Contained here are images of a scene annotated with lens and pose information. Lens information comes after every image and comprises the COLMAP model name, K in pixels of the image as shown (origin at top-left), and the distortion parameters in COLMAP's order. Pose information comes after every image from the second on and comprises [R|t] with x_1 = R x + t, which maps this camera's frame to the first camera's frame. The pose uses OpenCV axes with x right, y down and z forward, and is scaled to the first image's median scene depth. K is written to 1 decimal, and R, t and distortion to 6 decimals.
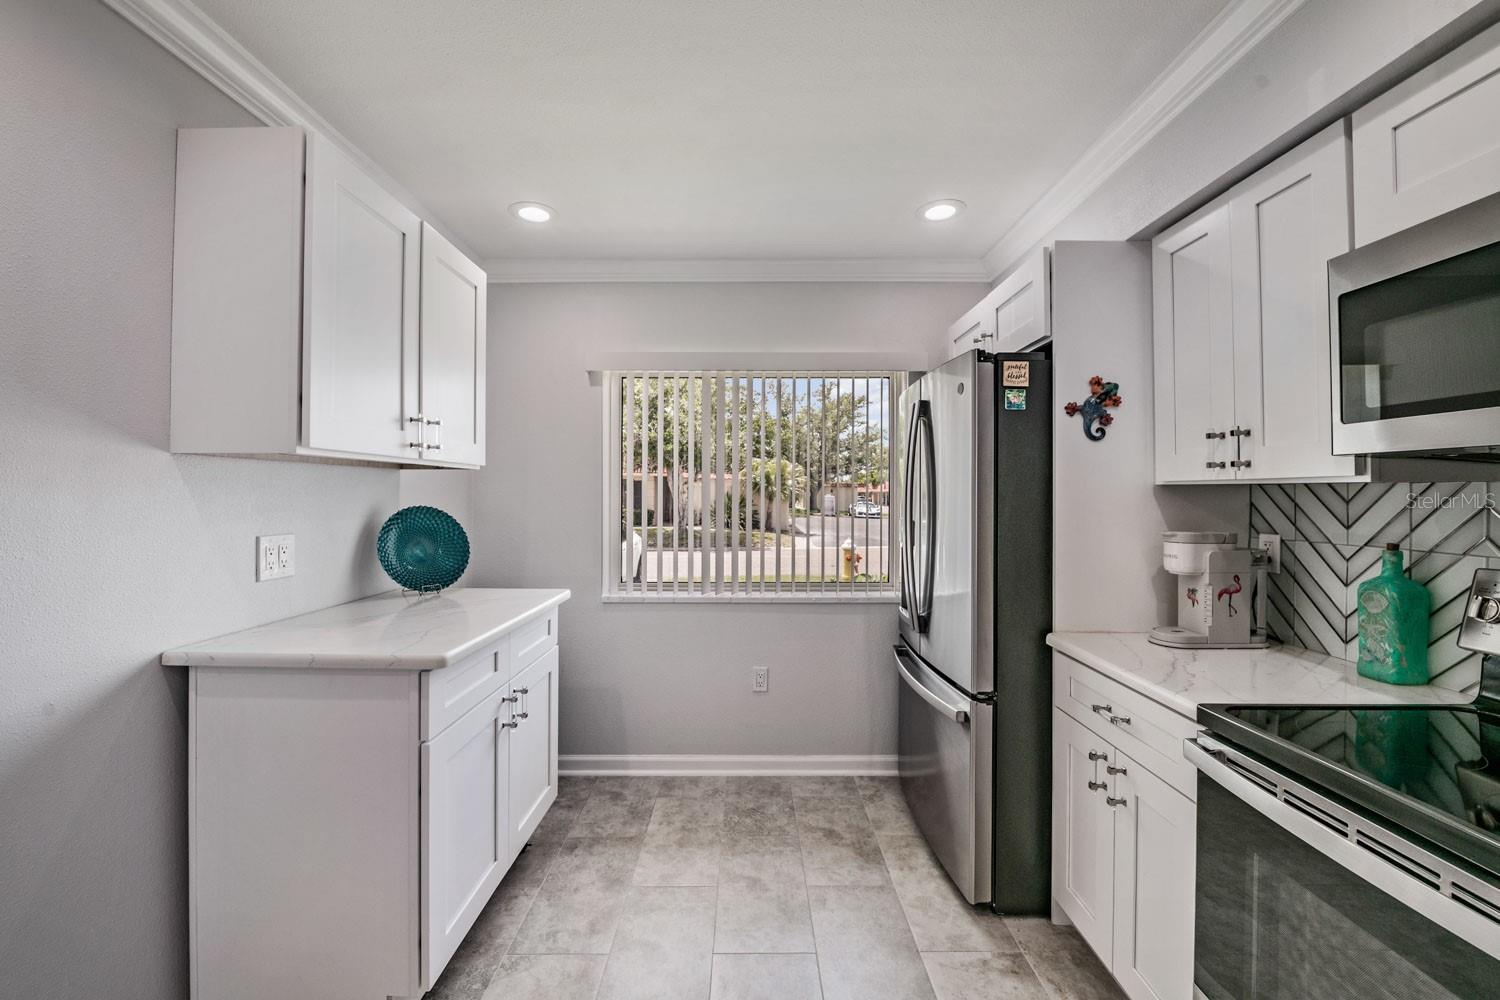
lens RADIAL K [[592.9, 0, 752.7], [0, 592.9, 491.9], [0, 0, 1]] dist [-0.009348, -0.000247]
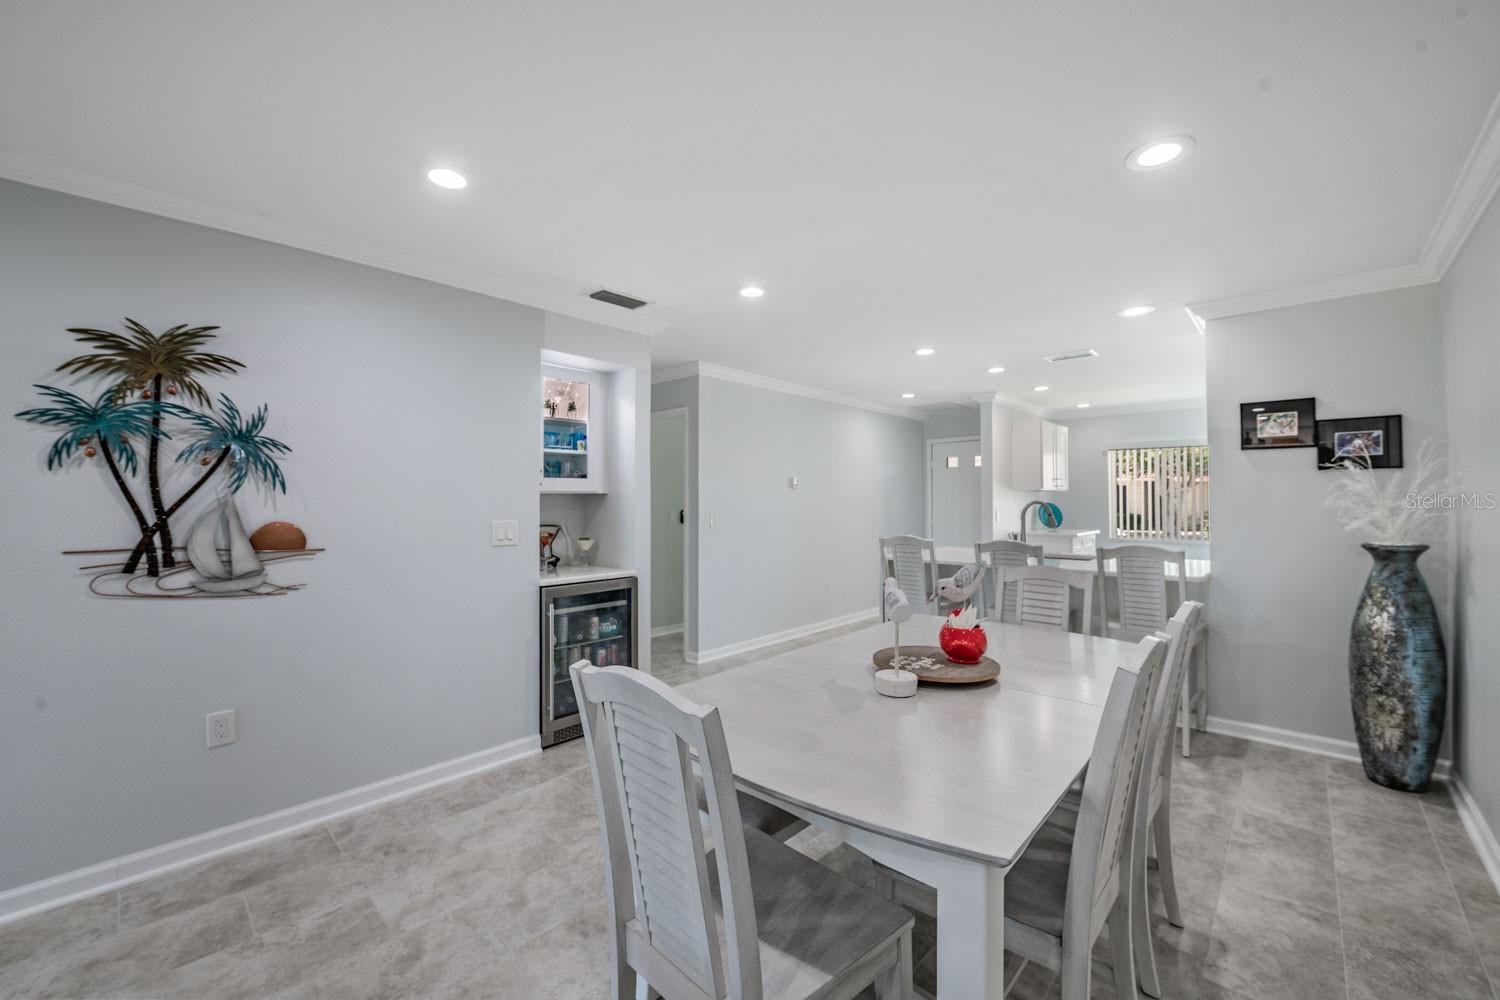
lens RADIAL K [[592.9, 0, 752.7], [0, 592.9, 491.9], [0, 0, 1]] dist [-0.009348, -0.000247]
pose [[0.733022, -0.010735, -0.680120, 0.549880], [0.005298, 0.999935, -0.010073, -0.012393], [0.680184, 0.003780, 0.733032, -2.955106]]
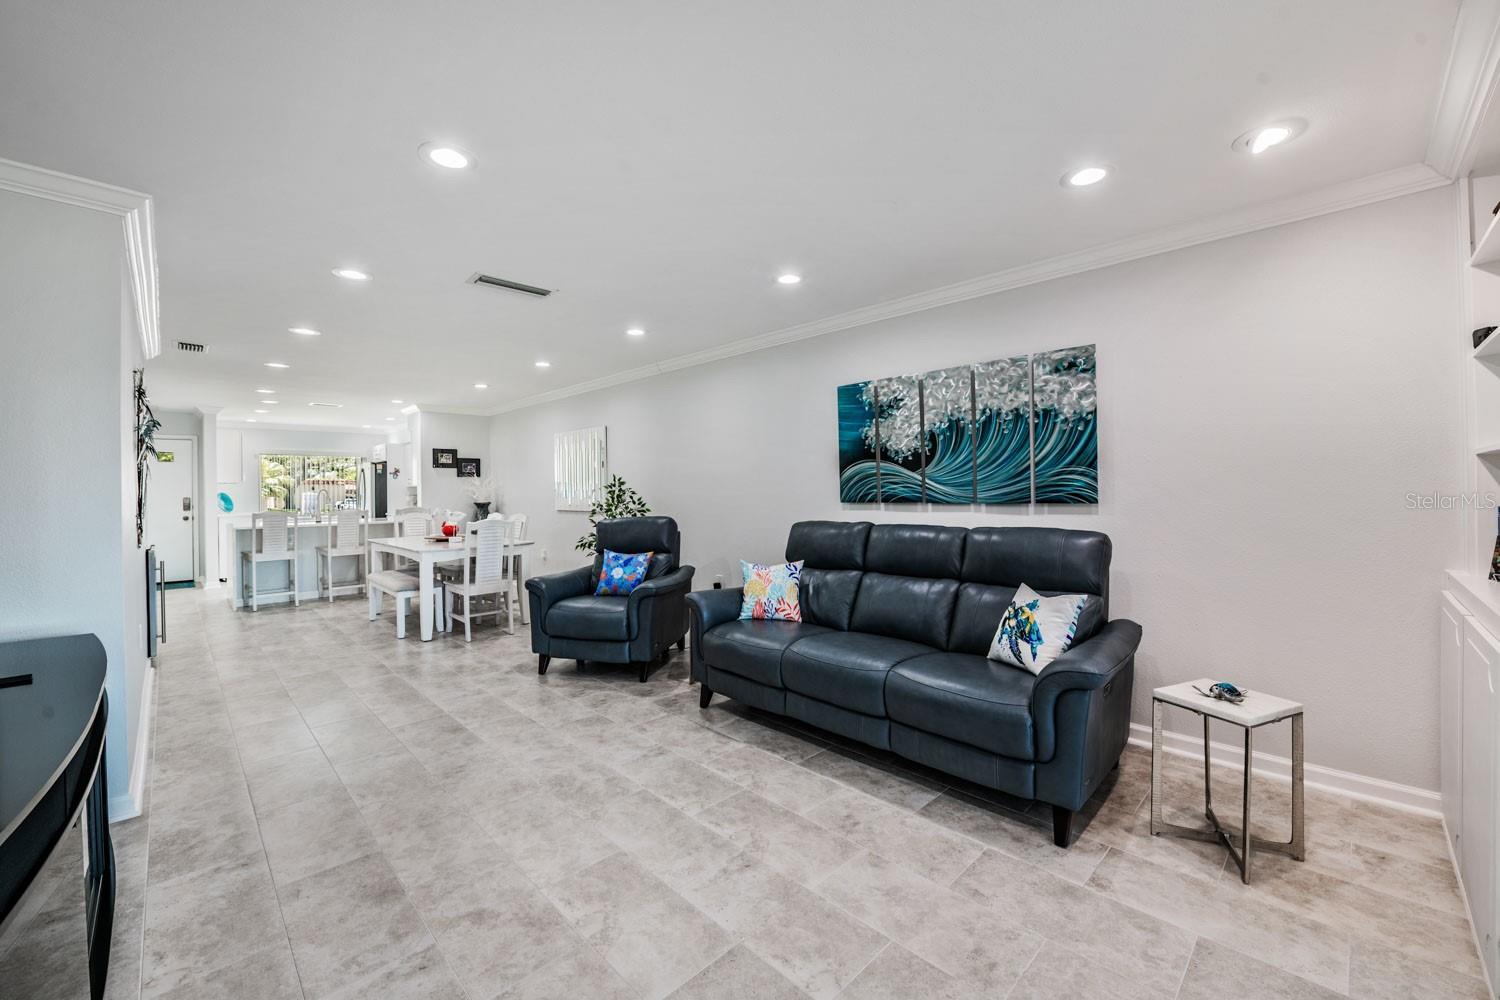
lens RADIAL K [[592.9, 0, 752.7], [0, 592.9, 491.9], [0, 0, 1]] dist [-0.009348, -0.000247]
pose [[0.710736, -0.015226, 0.703294, -0.972644], [0.010207, 0.999884, 0.011331, 0.008834], [-0.703385, -0.000875, 0.710809, -5.430520]]
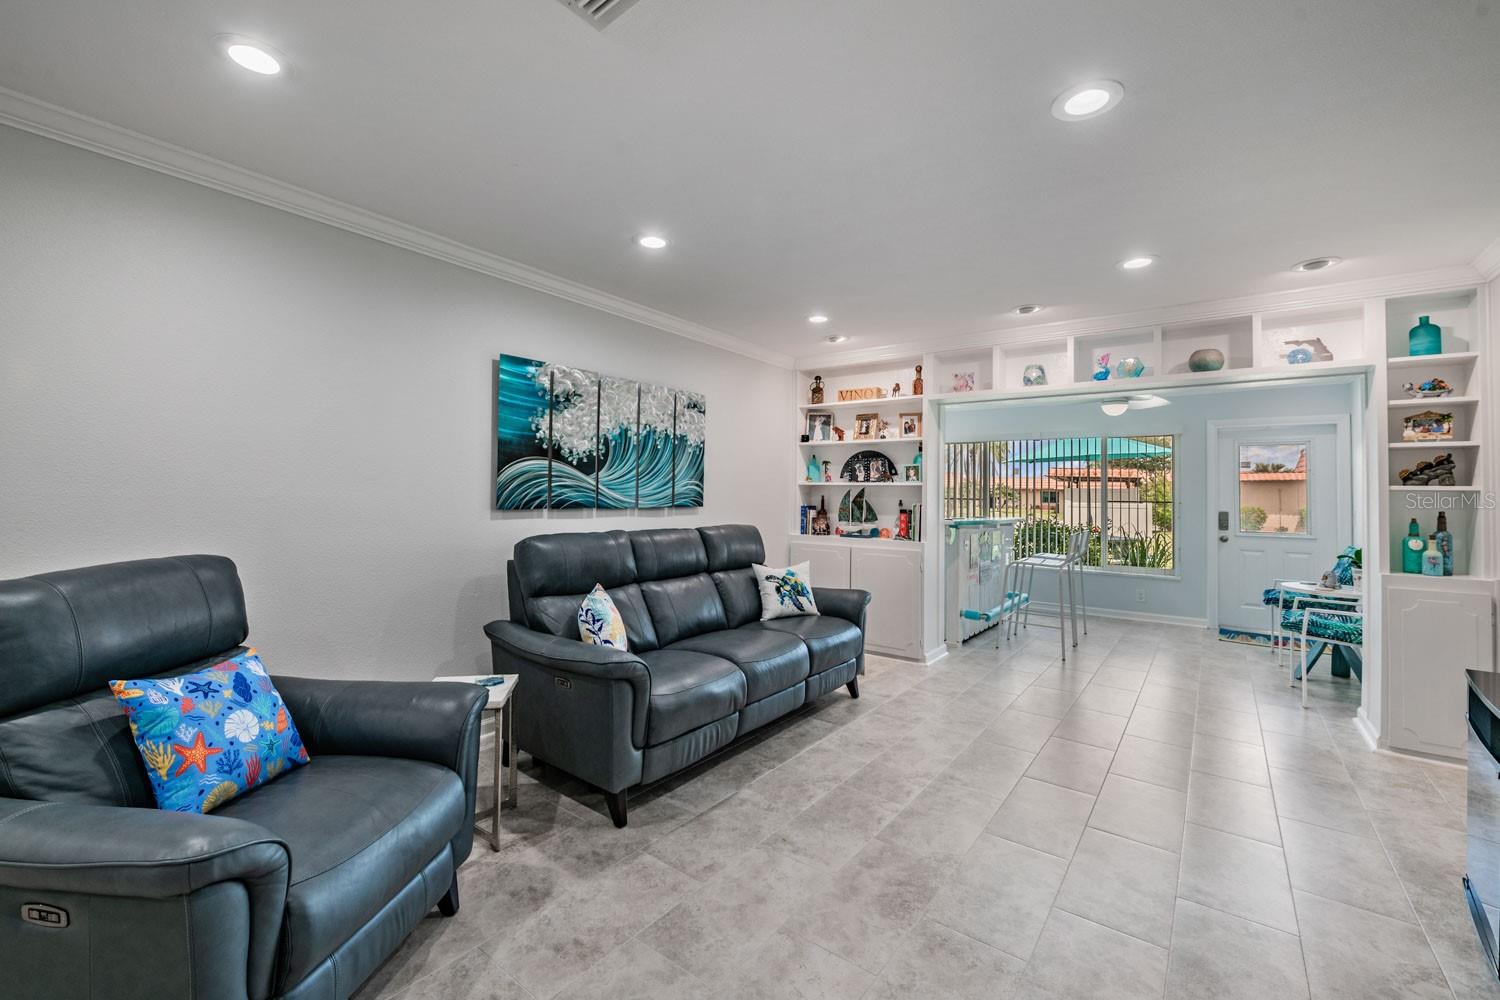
lens RADIAL K [[608.8, 0, 741.6], [0, 608.8, 478.3], [0, 0, 1]] dist [-0.010284, -0.000427]
pose [[-0.787089, -0.001188, 0.616838, -0.746733], [-0.023521, 0.999329, -0.028090, 0.020935], [-0.616390, -0.036618, -0.786589, -3.142905]]
